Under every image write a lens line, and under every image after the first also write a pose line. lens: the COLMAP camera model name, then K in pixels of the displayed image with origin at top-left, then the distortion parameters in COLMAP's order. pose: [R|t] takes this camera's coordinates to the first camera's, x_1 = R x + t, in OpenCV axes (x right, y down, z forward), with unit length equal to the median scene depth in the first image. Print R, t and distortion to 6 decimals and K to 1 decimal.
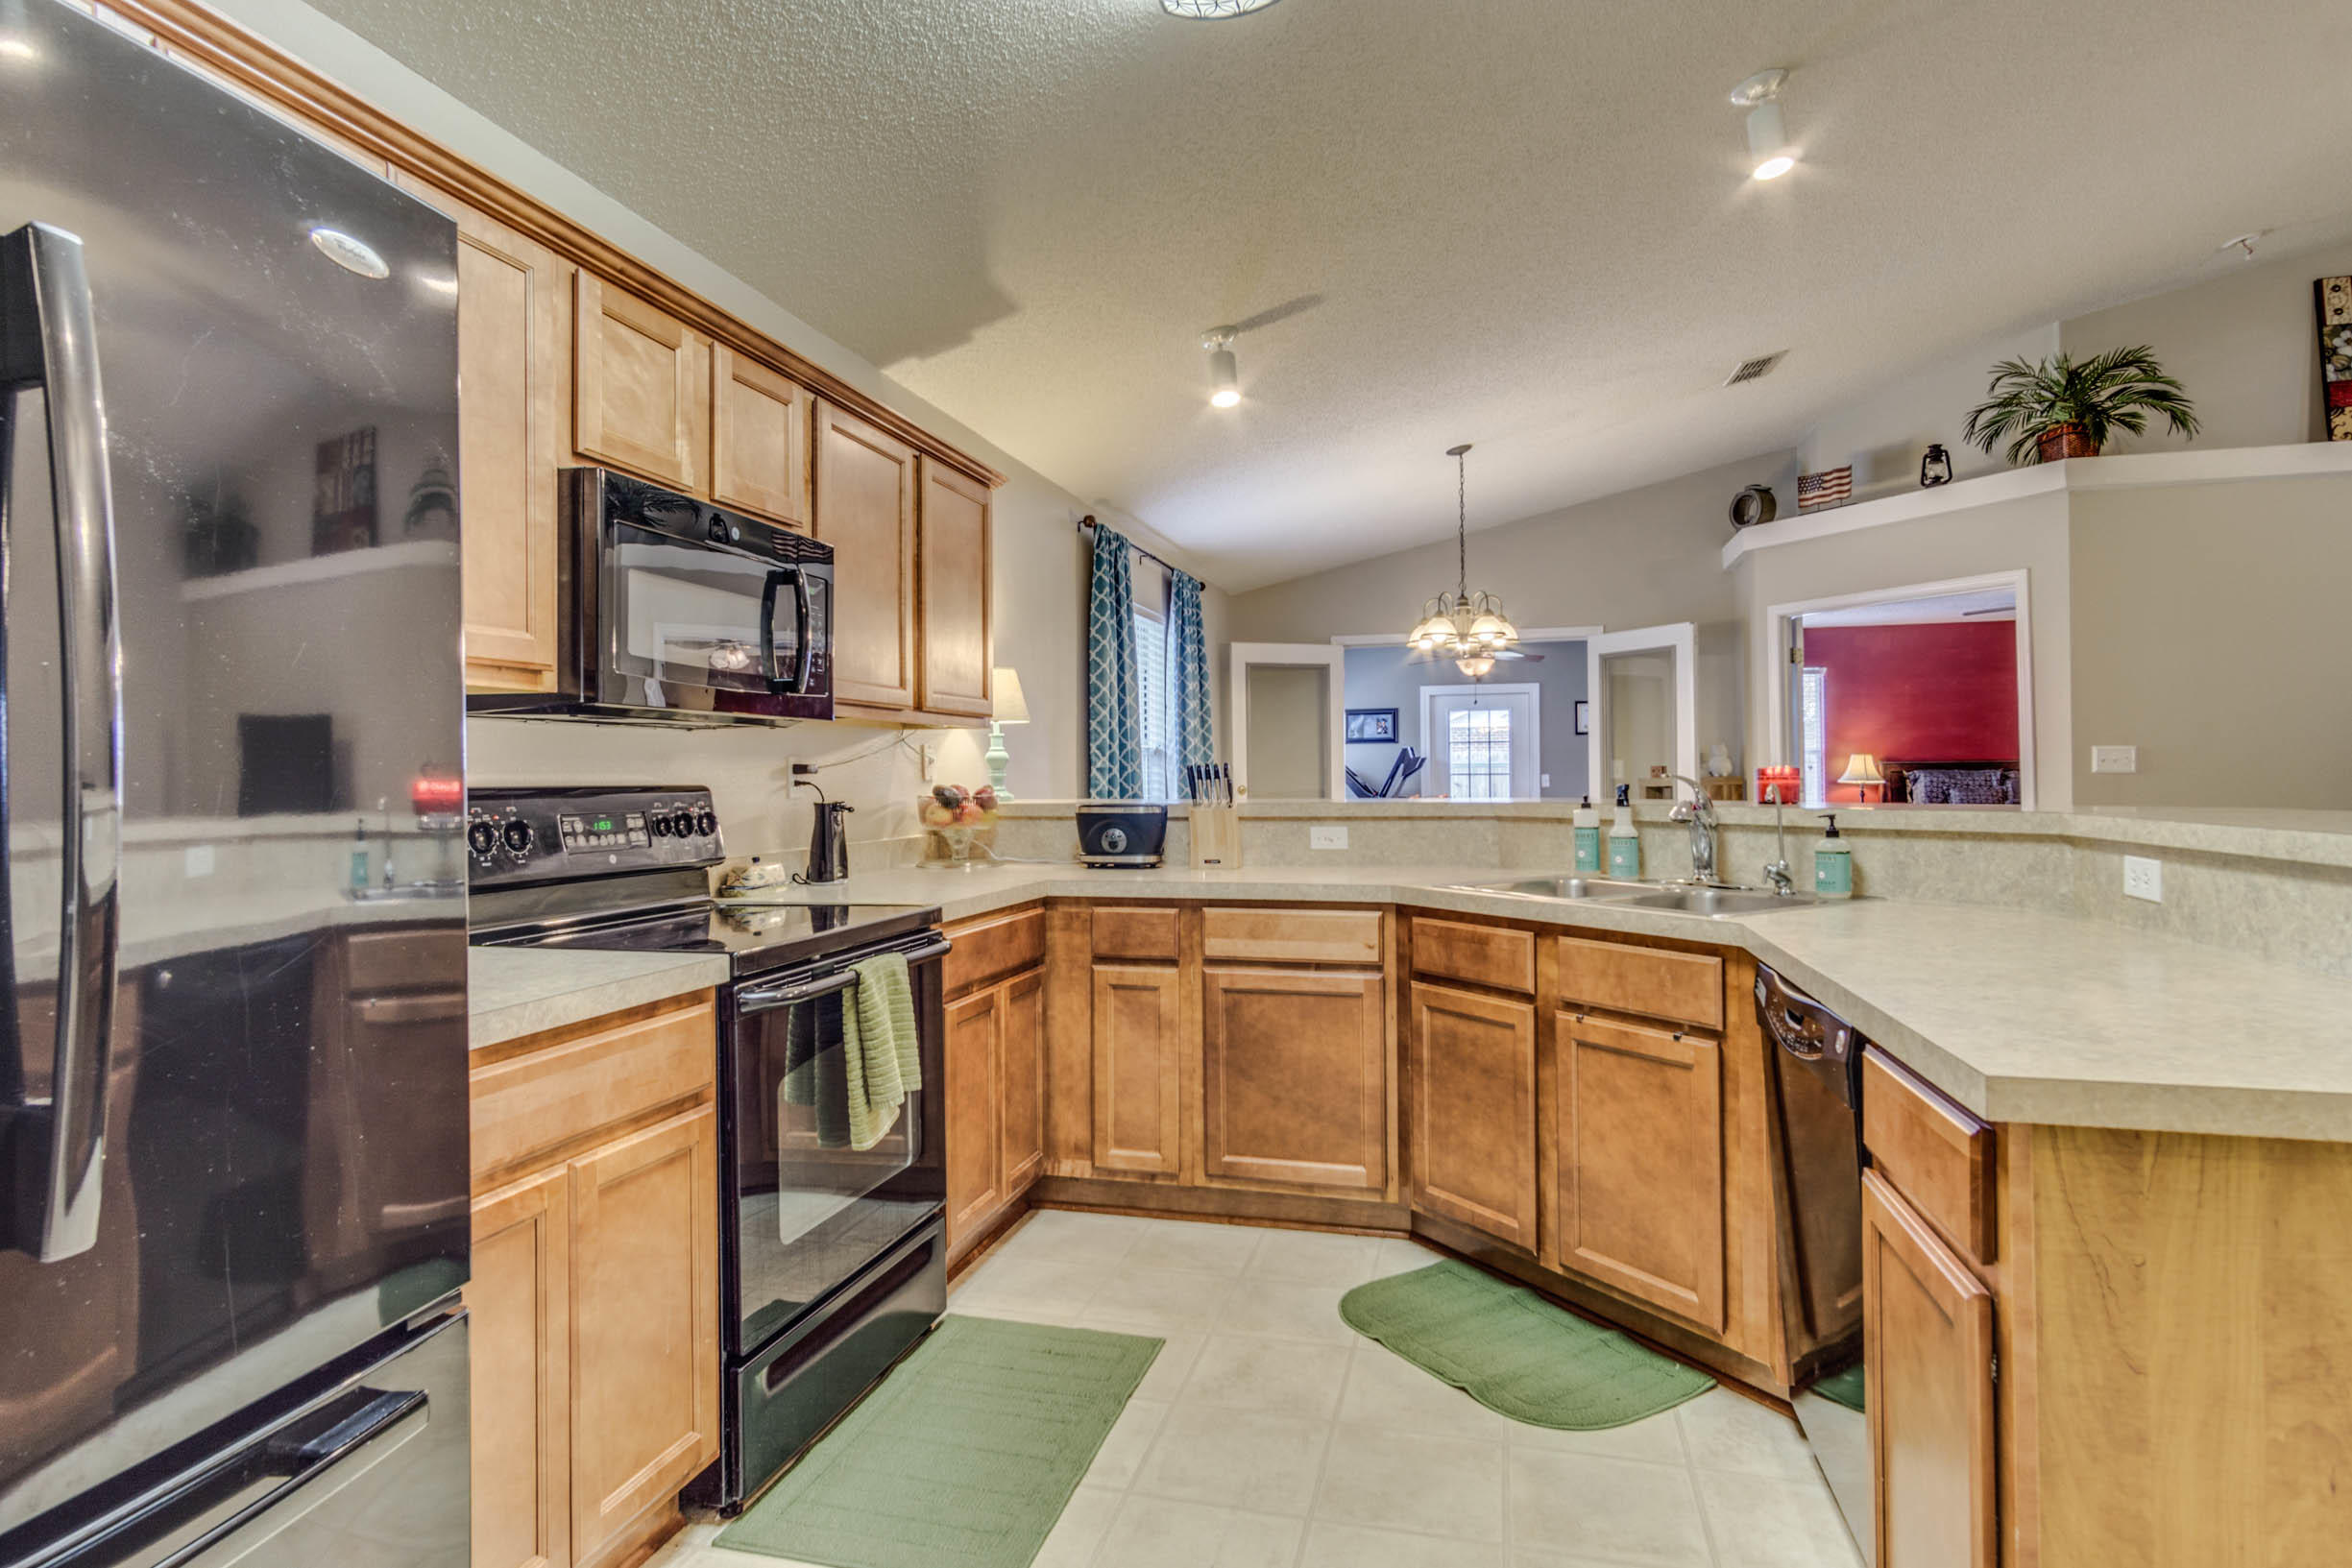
lens RADIAL K [[1240.0, 0, 1169.4], [0, 1240.0, 774.0], [0, 0, 1]] dist [-0.000195, 0.005244]
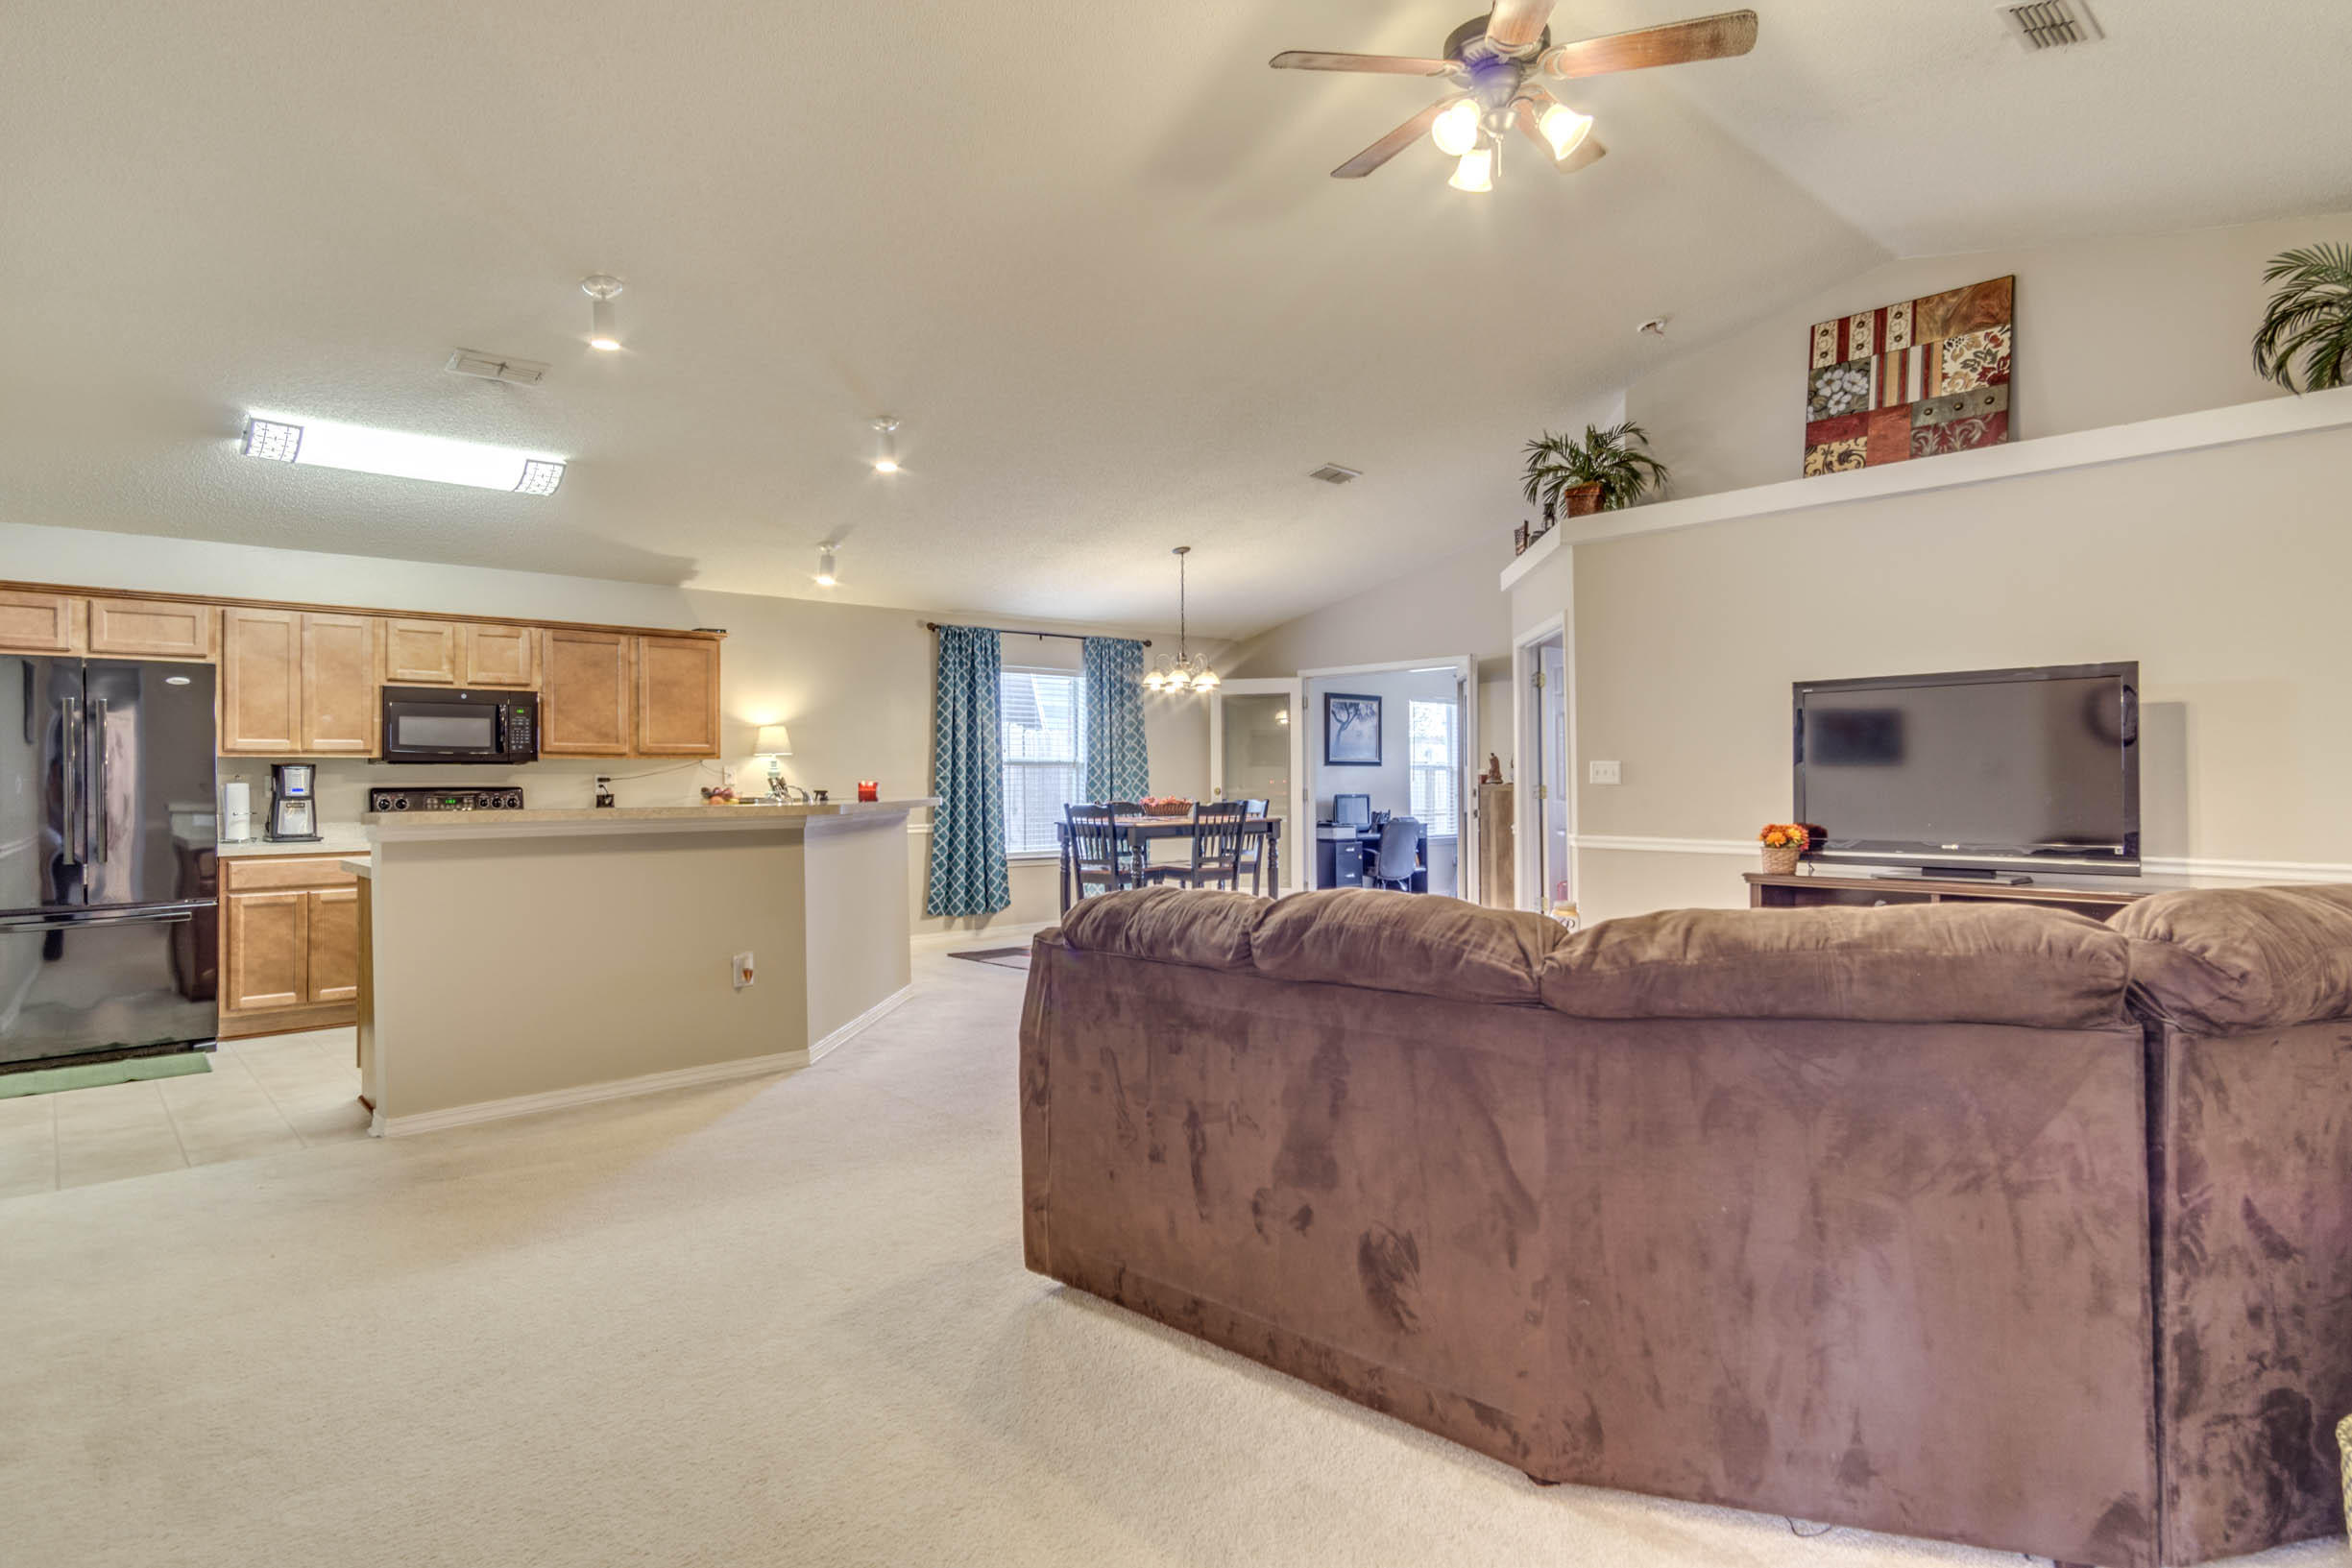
lens RADIAL K [[1240.0, 0, 1162.1], [0, 1240.0, 776.8], [0, 0, 1]] dist [-0.000195, 0.005244]
pose [[0.842110, 0.002692, -0.539300, 2.264670], [0.000822, 0.999980, 0.006276, -0.032281], [0.539306, -0.005728, 0.842091, -0.456492]]
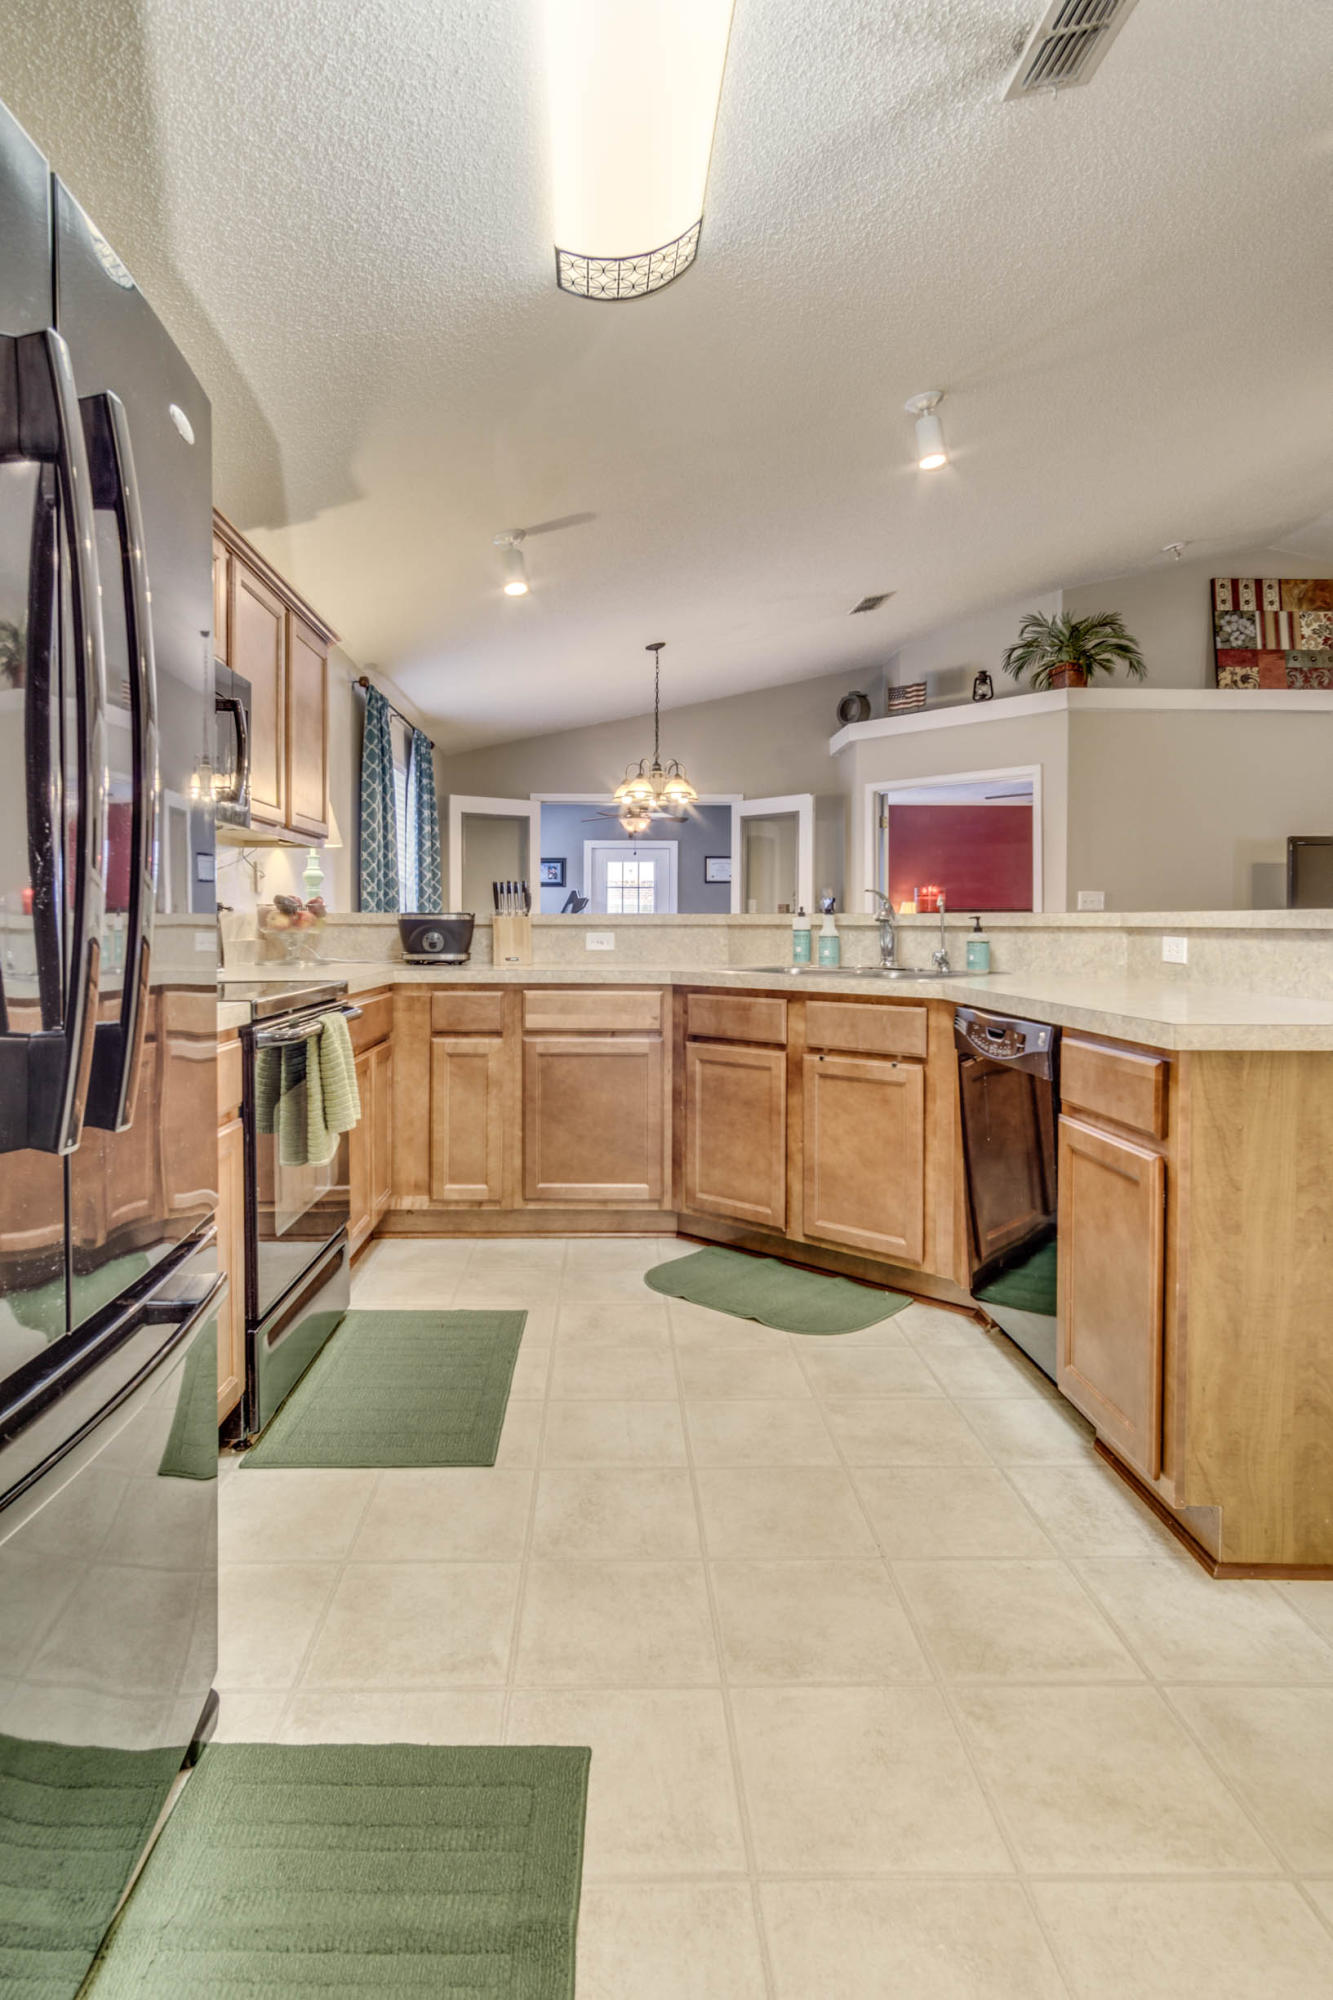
lens RADIAL K [[1054.5, 0, 640.5], [0, 1054.5, 940.4], [0, 0, 1]] dist [-0.000195, 0.005244]
pose [[0.962853, 0.006073, 0.269956, -0.151427], [-0.012152, 0.999709, 0.020853, 0.032808], [-0.269751, -0.023359, 0.962647, -0.073276]]
